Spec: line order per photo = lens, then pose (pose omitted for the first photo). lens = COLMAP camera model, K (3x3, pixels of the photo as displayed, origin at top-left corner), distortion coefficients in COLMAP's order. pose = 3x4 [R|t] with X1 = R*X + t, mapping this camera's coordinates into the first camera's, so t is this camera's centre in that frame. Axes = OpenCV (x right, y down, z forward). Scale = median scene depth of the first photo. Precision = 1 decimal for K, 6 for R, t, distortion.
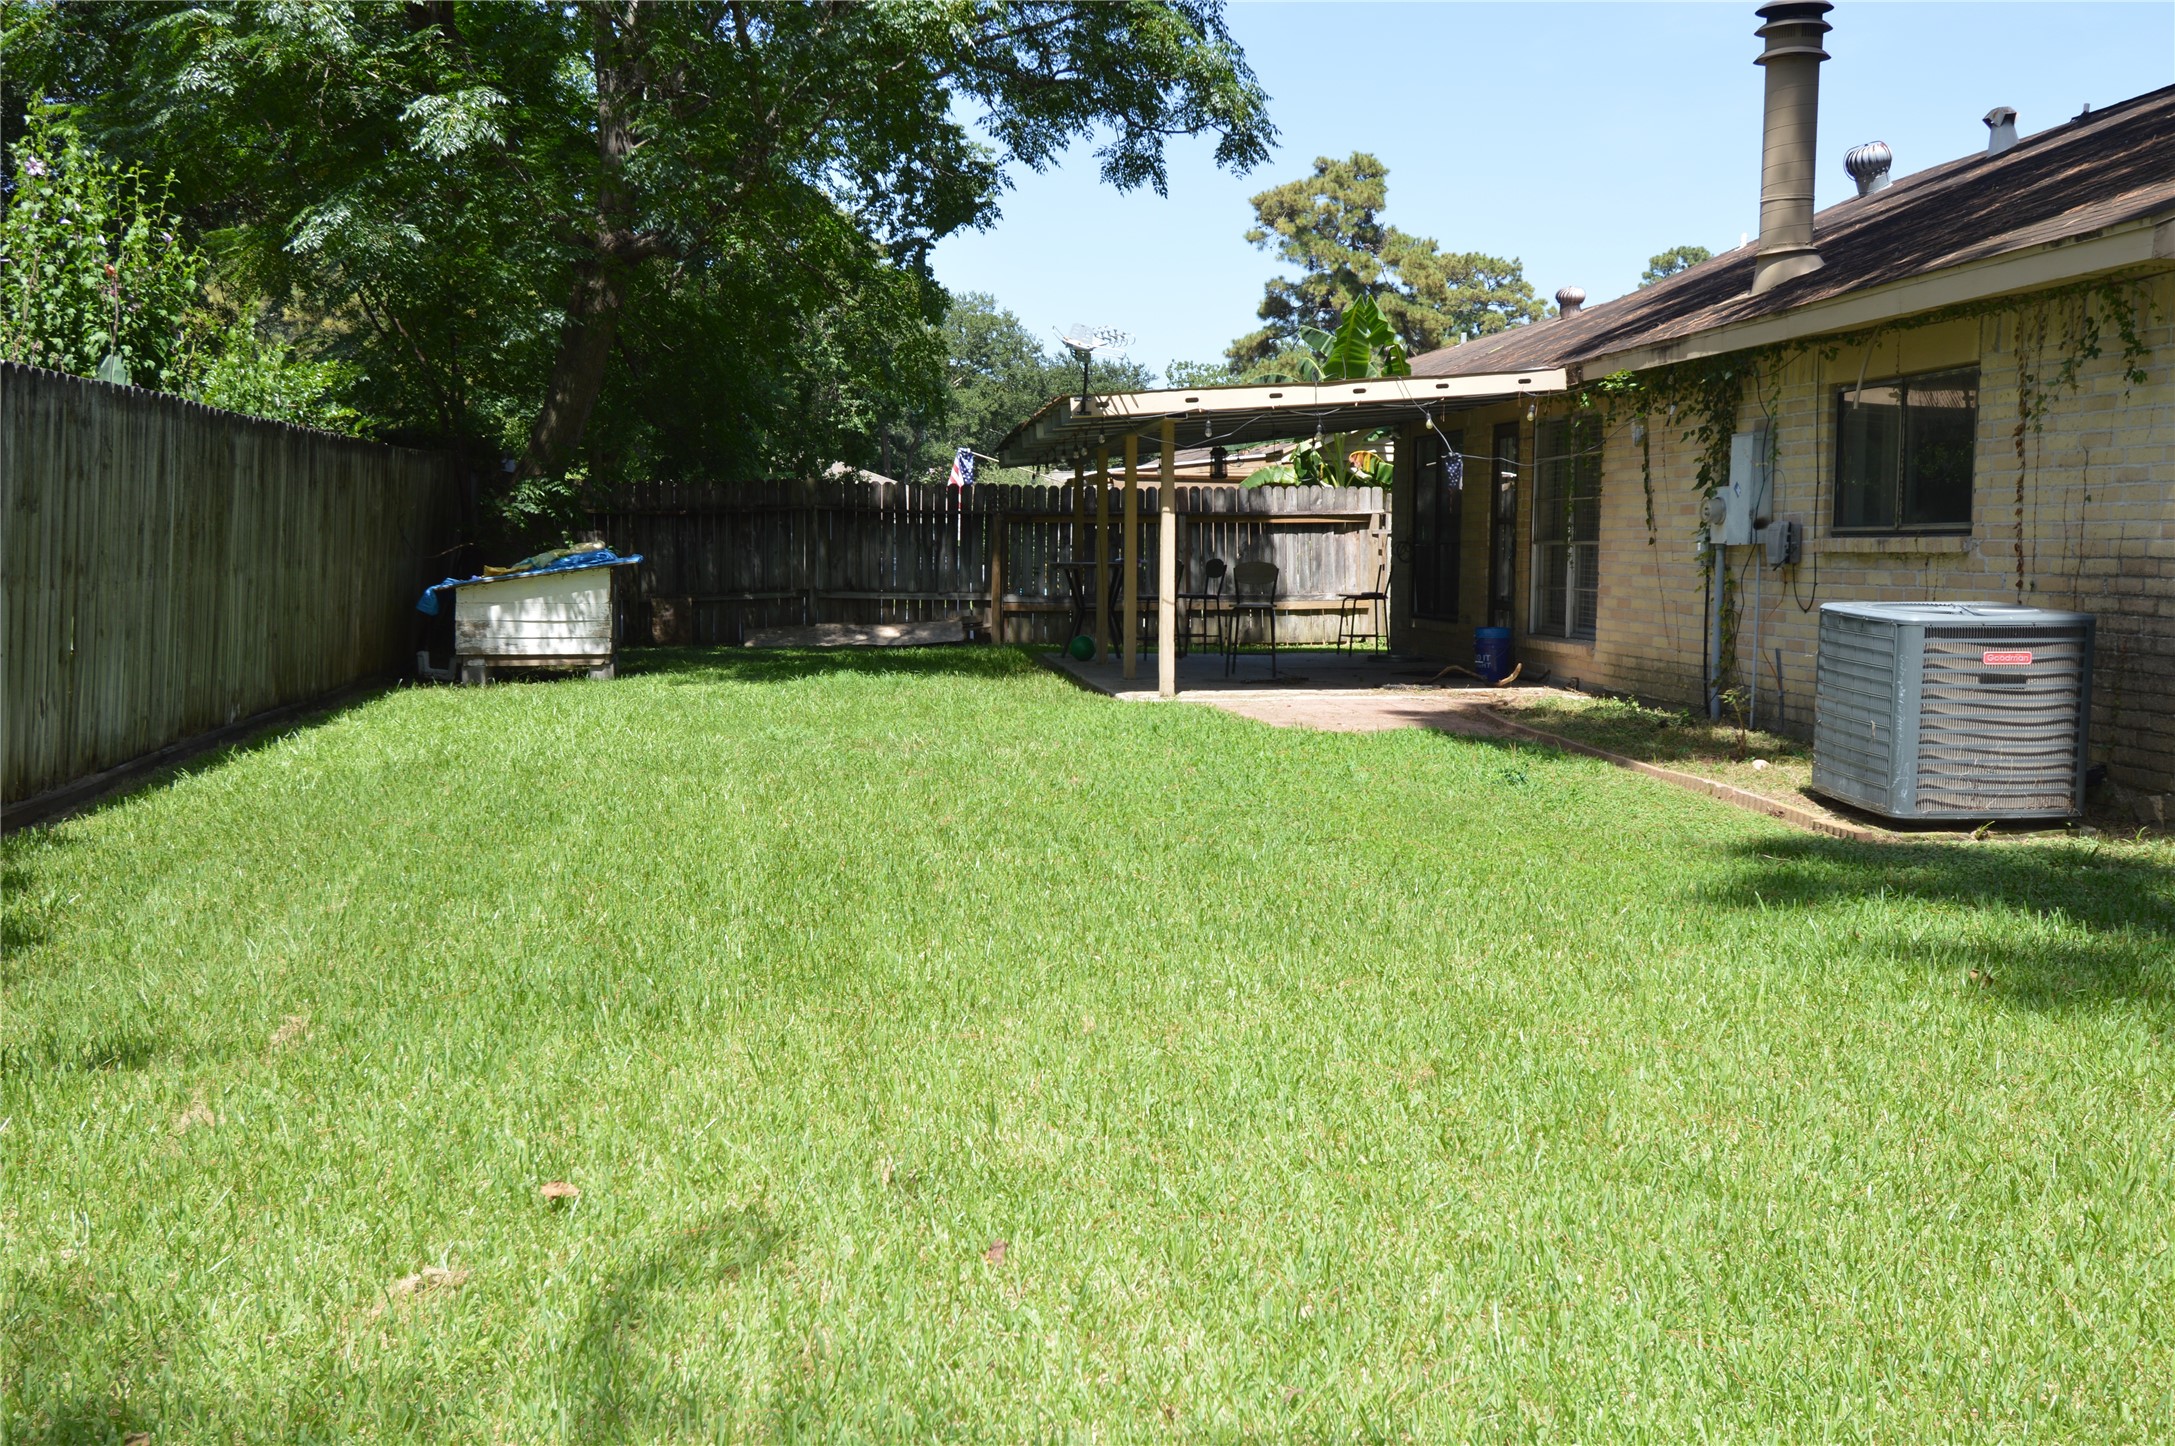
lens RADIAL K [[1852.3, 0, 1087.5], [0, 1852.3, 723.0], [0, 0, 1]] dist [0.074430, -0.088677]
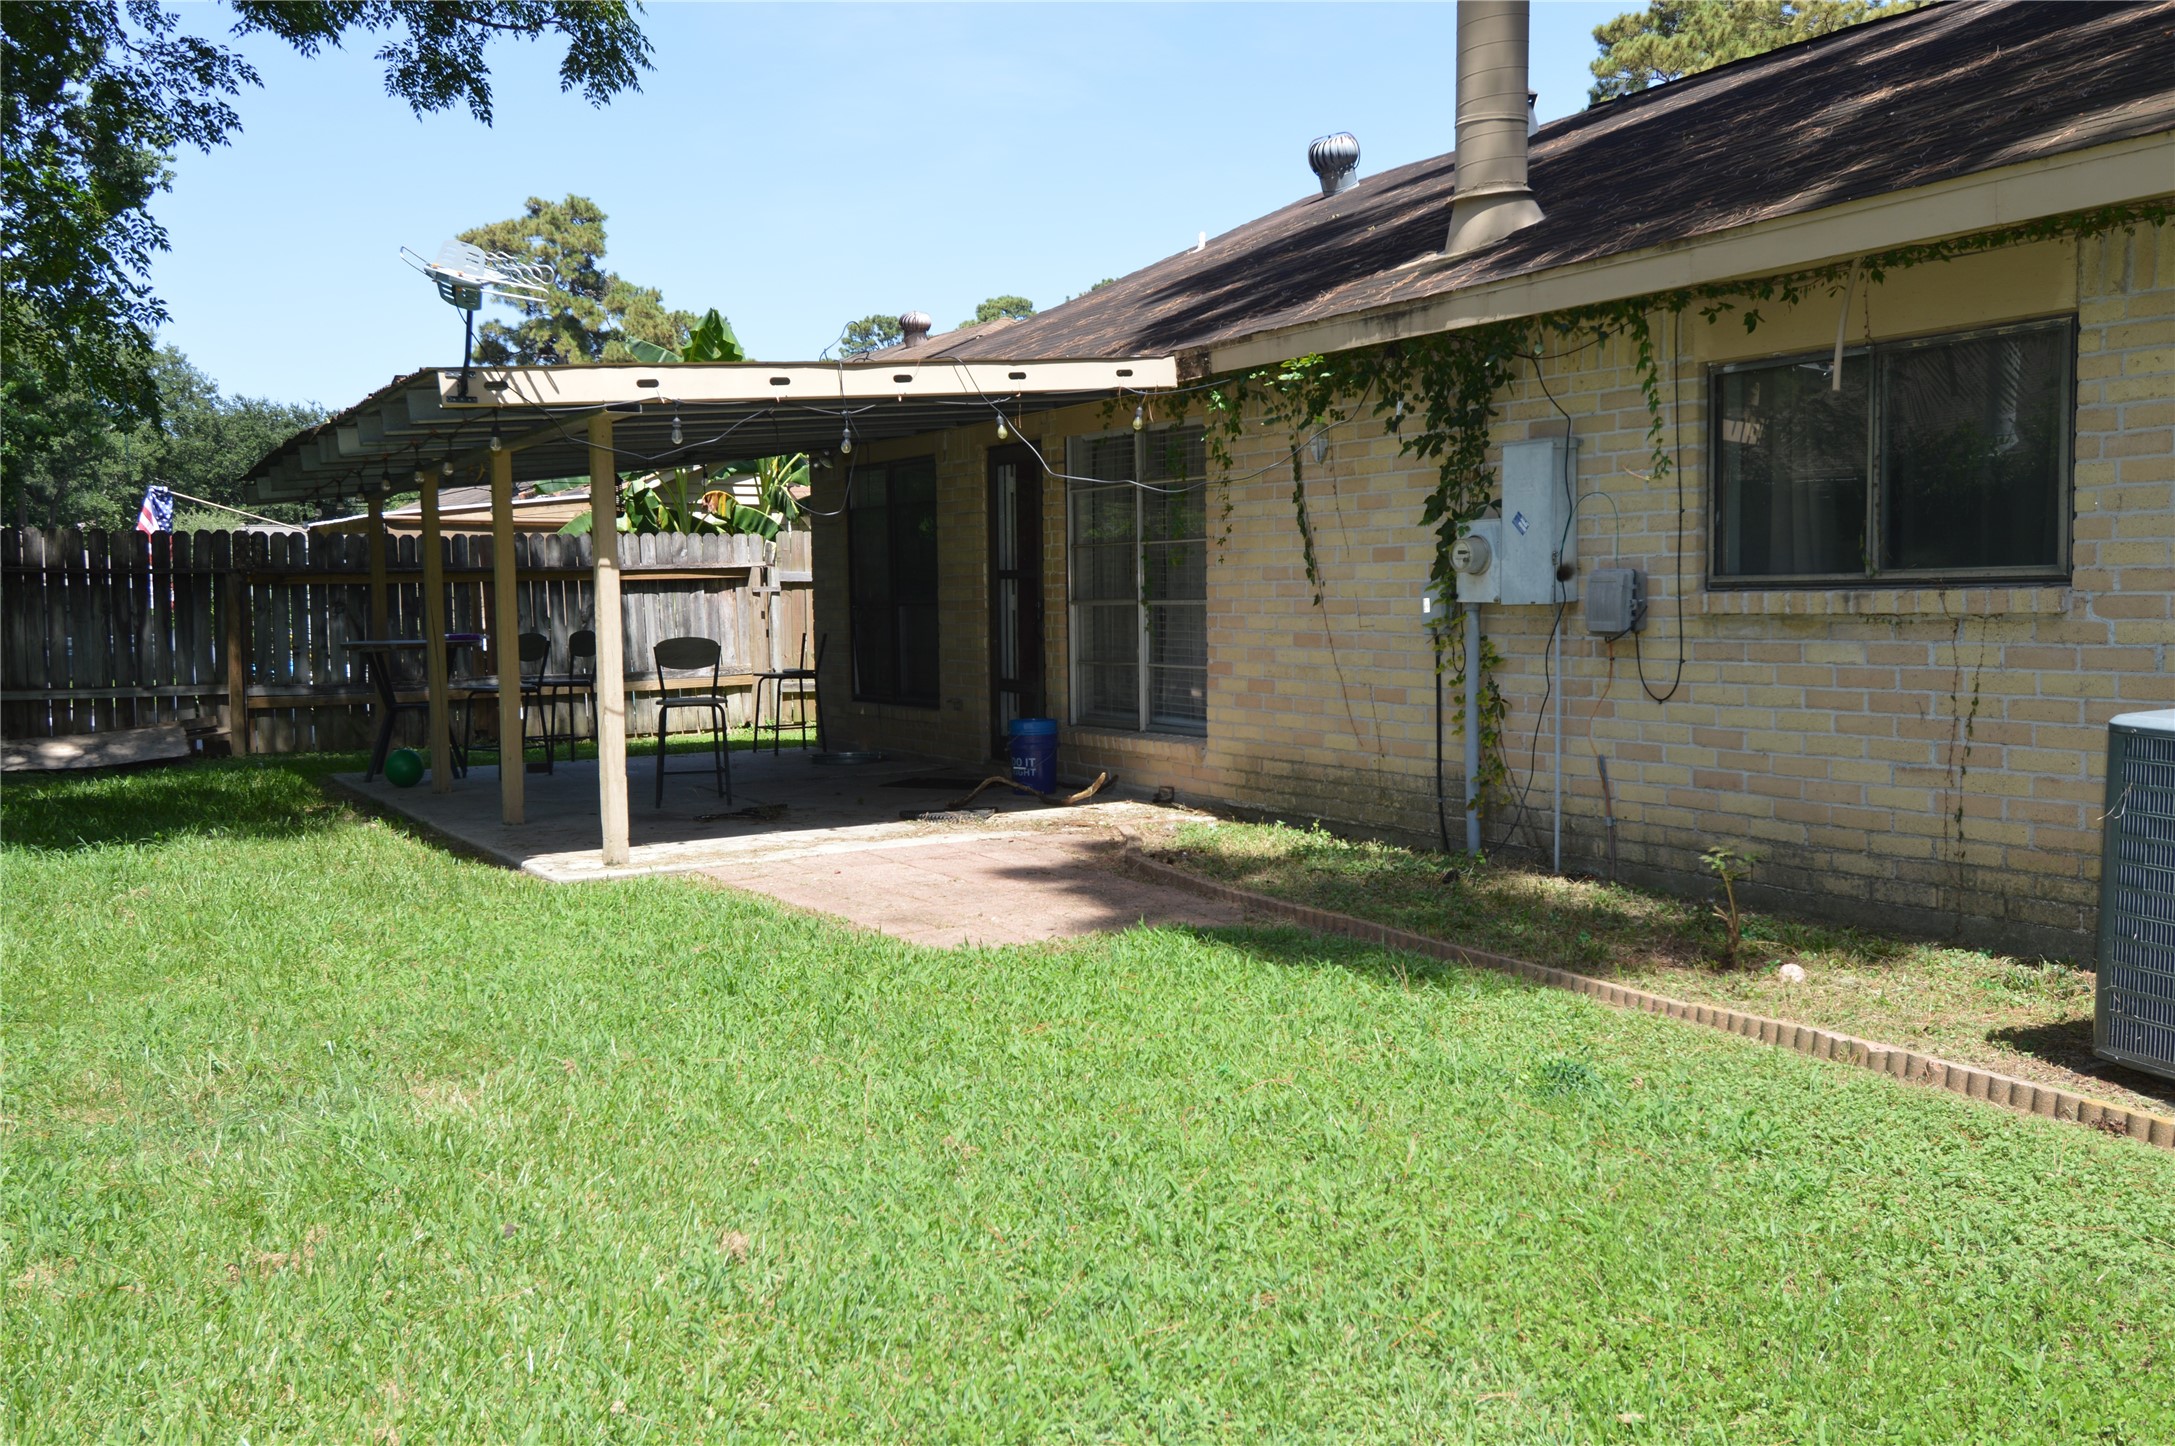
lens RADIAL K [[1852.3, 0, 1087.5], [0, 1852.3, 723.0], [0, 0, 1]] dist [0.074430, -0.088677]
pose [[0.918618, -0.046989, 0.392342, -0.039932], [0.058185, 0.998166, -0.016687, -0.030621], [-0.390839, 0.038157, 0.919668, 0.269248]]
